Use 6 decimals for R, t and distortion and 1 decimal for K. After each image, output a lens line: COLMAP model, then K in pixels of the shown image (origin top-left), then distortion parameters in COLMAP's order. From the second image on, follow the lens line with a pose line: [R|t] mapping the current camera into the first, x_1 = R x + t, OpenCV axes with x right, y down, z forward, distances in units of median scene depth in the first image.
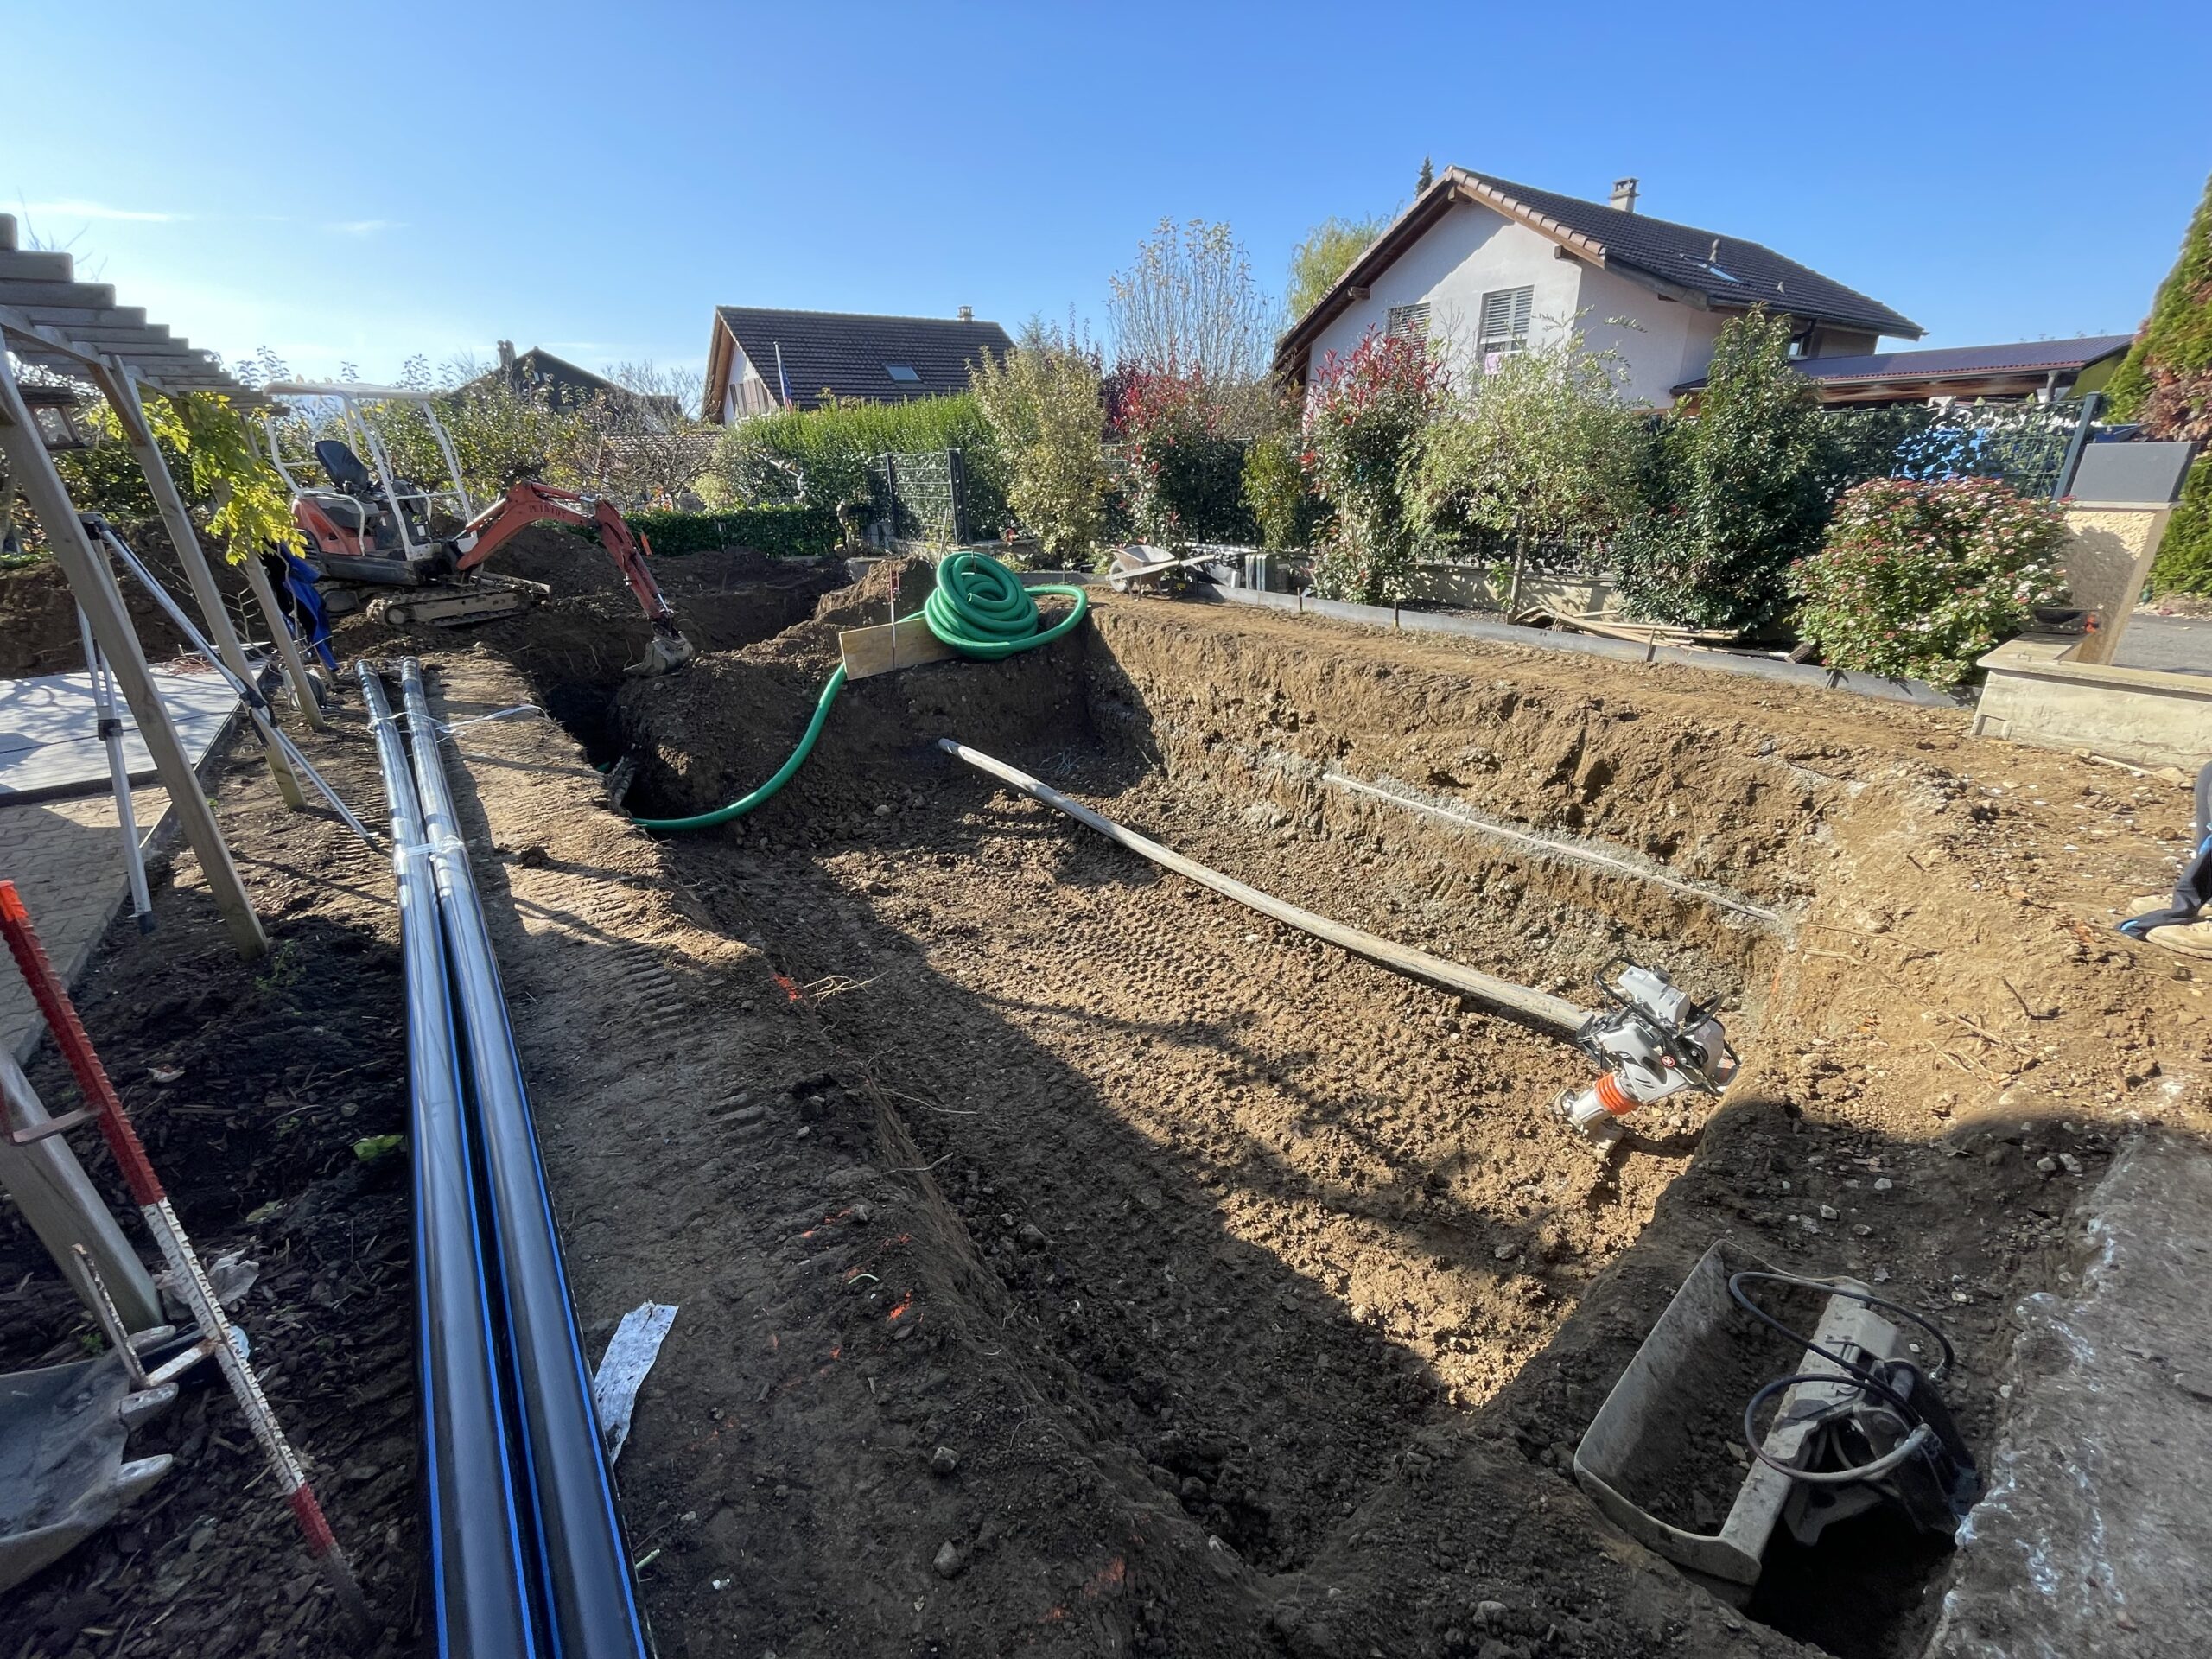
lens RADIAL K [[888.0, 0, 1108.1], [0, 888.0, 835.1], [0, 0, 1]] dist [-0.004396, -0.000415]
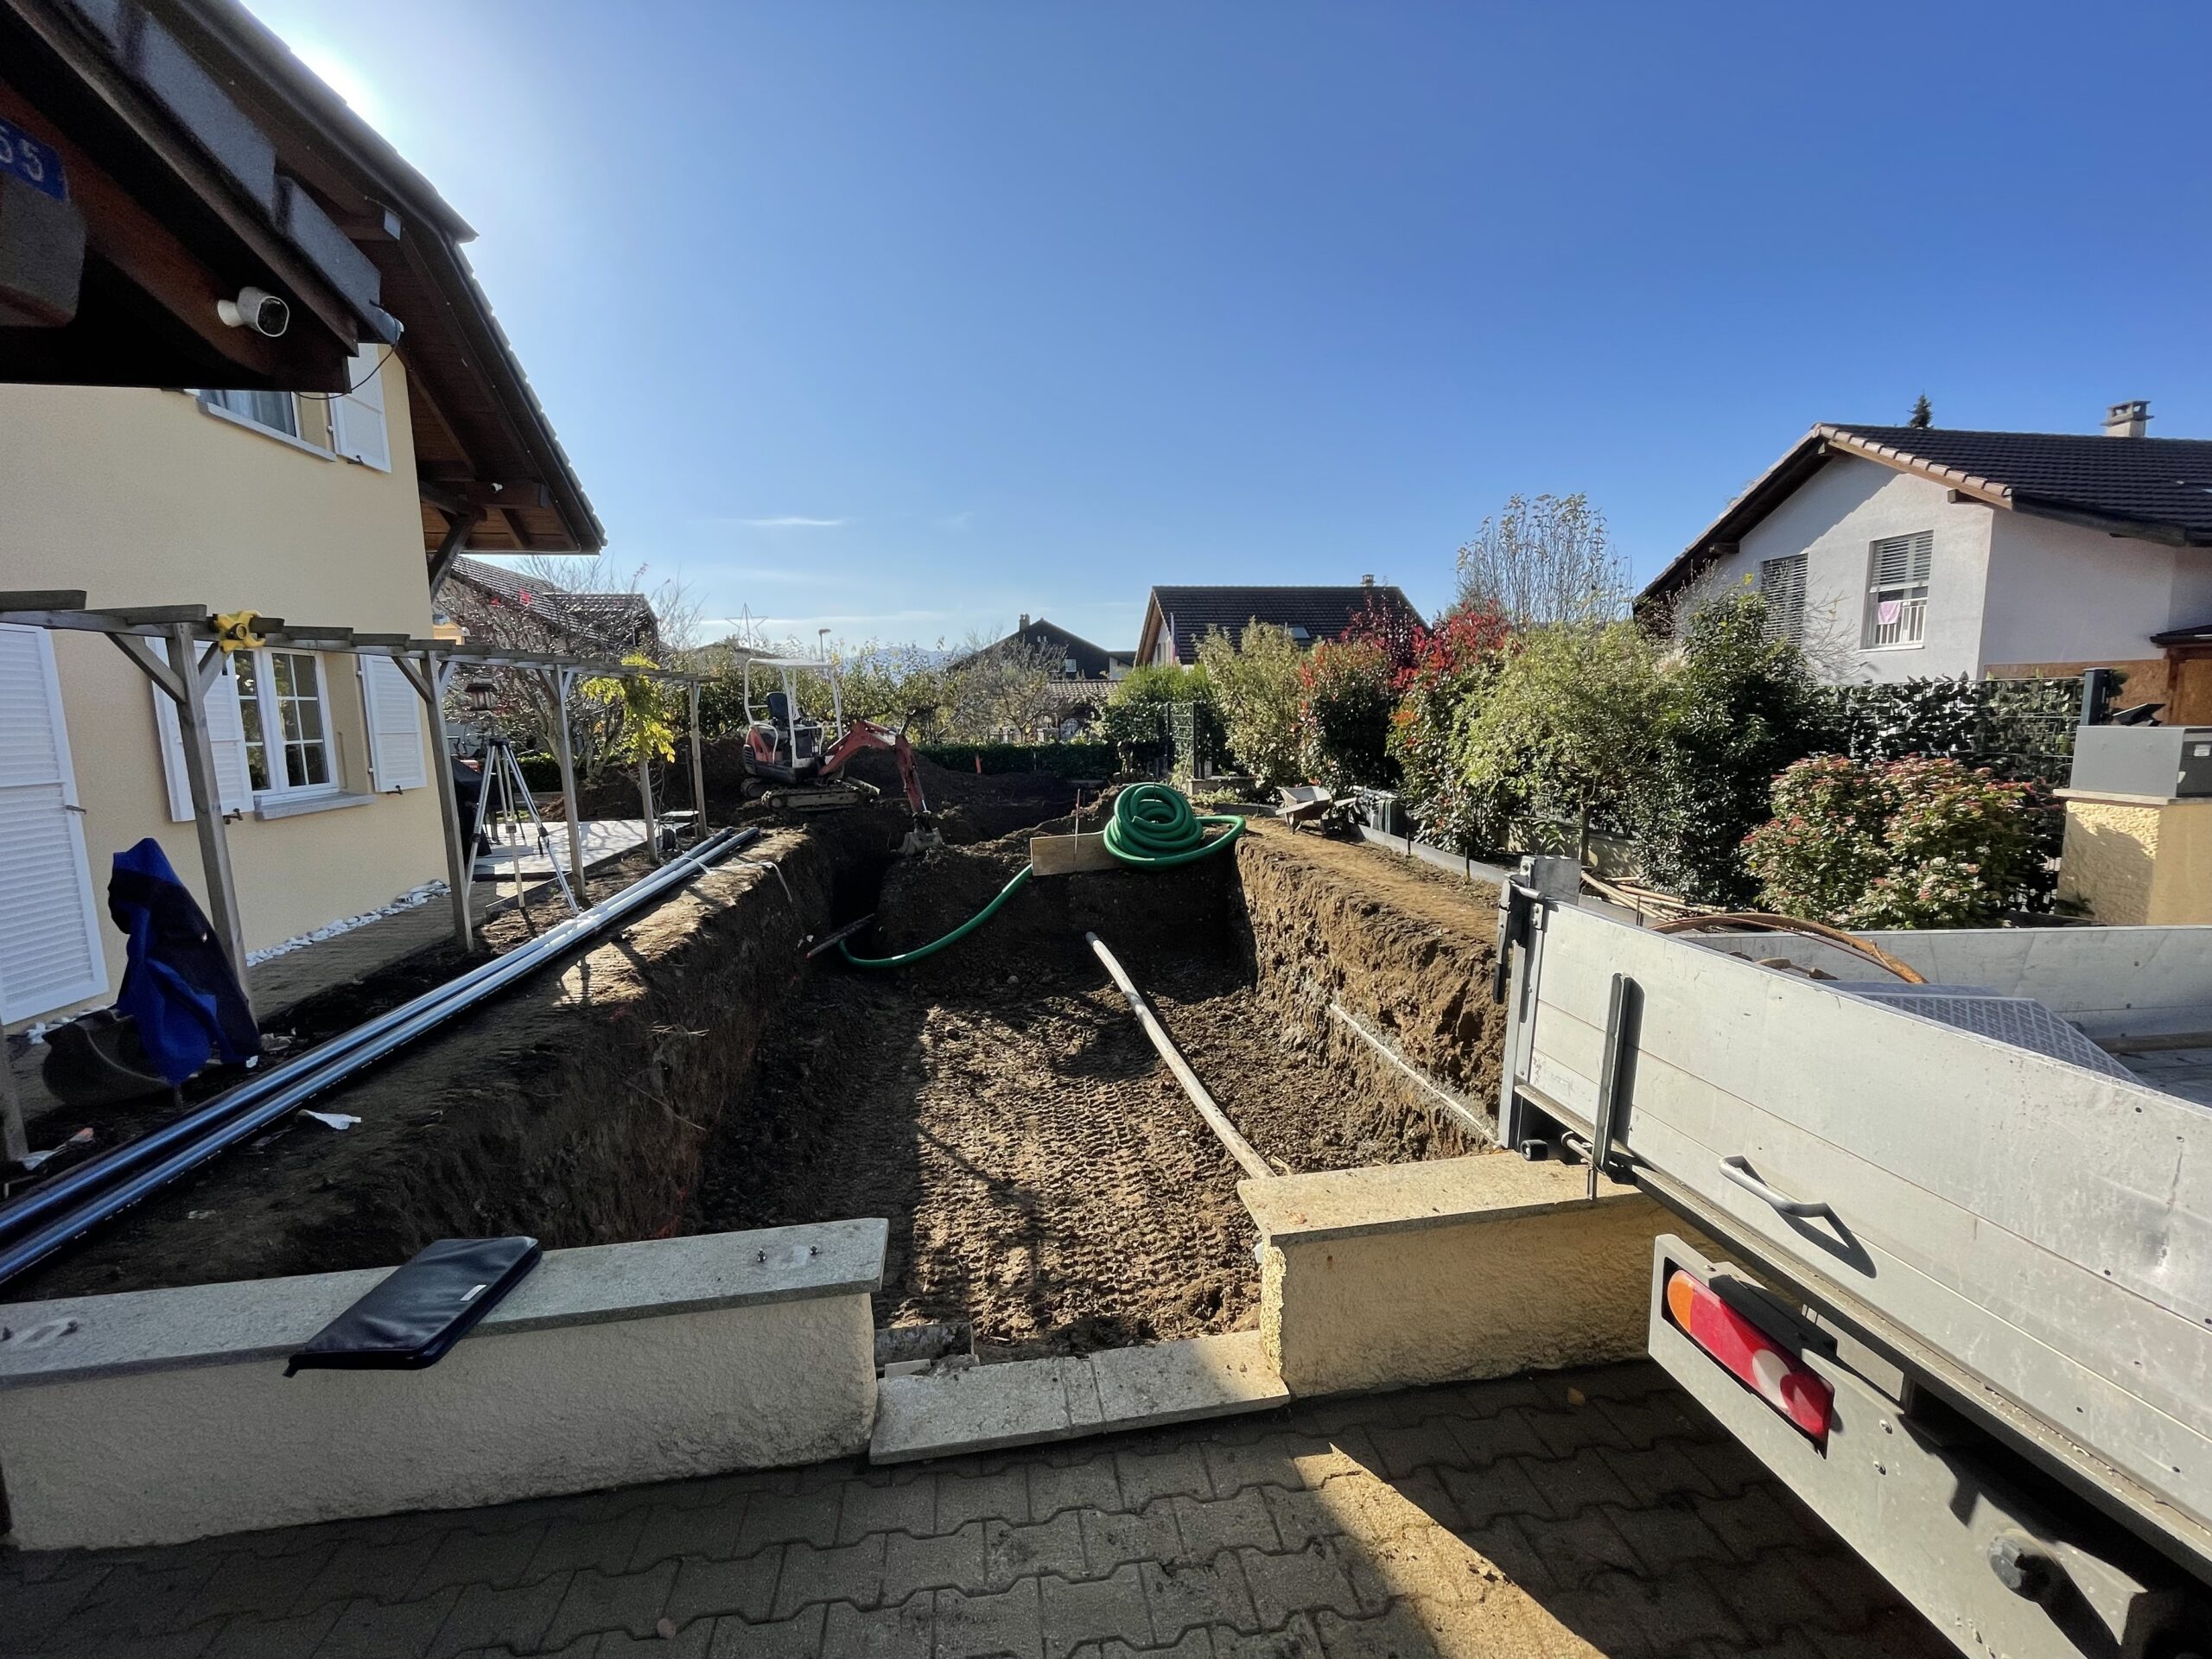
lens RADIAL K [[888.0, 0, 1101.1], [0, 888.0, 836.7], [0, 0, 1]] dist [-0.004396, -0.000415]
pose [[0.884030, 0.081687, -0.460237, 0.368959], [-0.192171, 0.961067, -0.198546, 0.001517], [0.426101, 0.263964, 0.865310, -0.050617]]
